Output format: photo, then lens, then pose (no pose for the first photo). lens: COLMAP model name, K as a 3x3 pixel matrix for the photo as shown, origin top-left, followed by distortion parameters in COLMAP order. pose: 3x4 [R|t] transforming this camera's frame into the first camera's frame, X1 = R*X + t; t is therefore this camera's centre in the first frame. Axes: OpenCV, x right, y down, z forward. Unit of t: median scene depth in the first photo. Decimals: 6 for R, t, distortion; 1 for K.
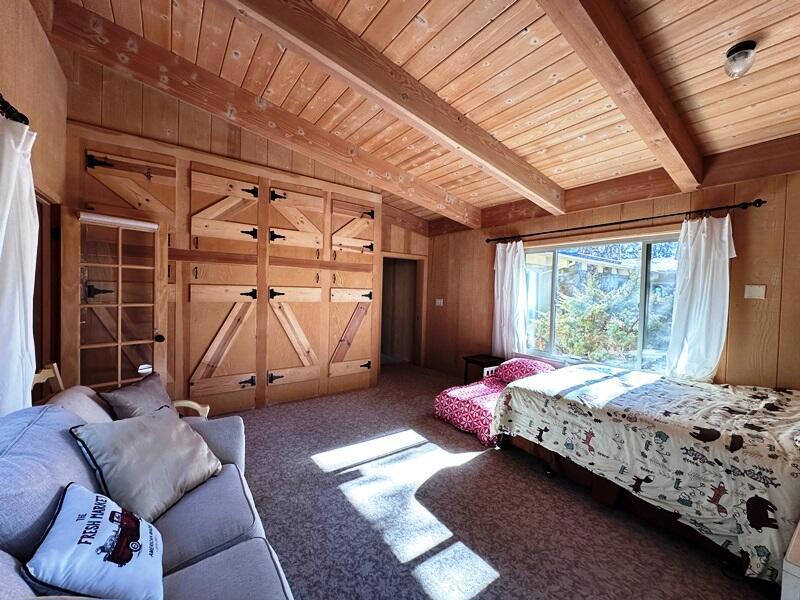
lens RADIAL K [[321.3, 0, 399.5], [0, 321.3, 300.7], [0, 0, 1]] dist [0.002200, 0.000053]
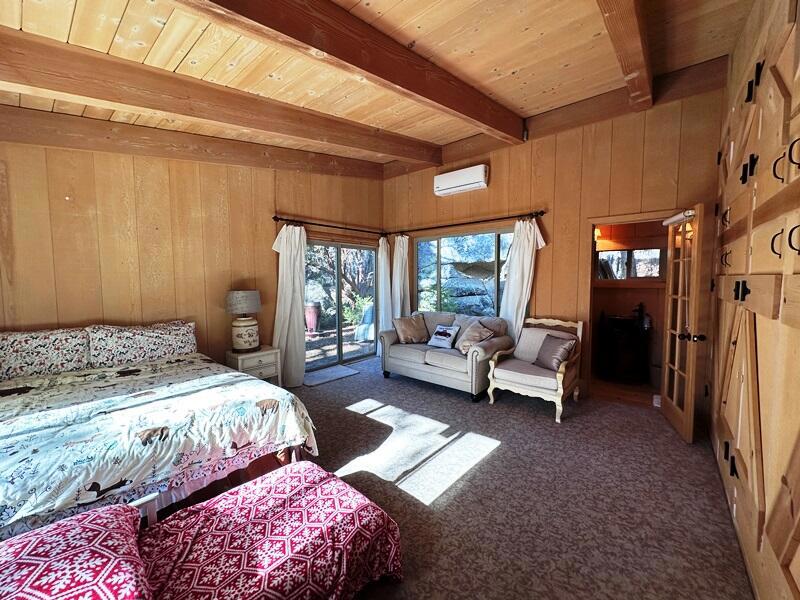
lens RADIAL K [[321.3, 0, 399.9], [0, 321.3, 298.4], [0, 0, 1]] dist [0.002200, 0.000053]
pose [[-0.969300, -0.001163, -0.245877, 0.340654], [-0.021706, 0.996489, 0.080856, -0.054200], [0.244920, 0.083711, -0.965923, 2.192469]]
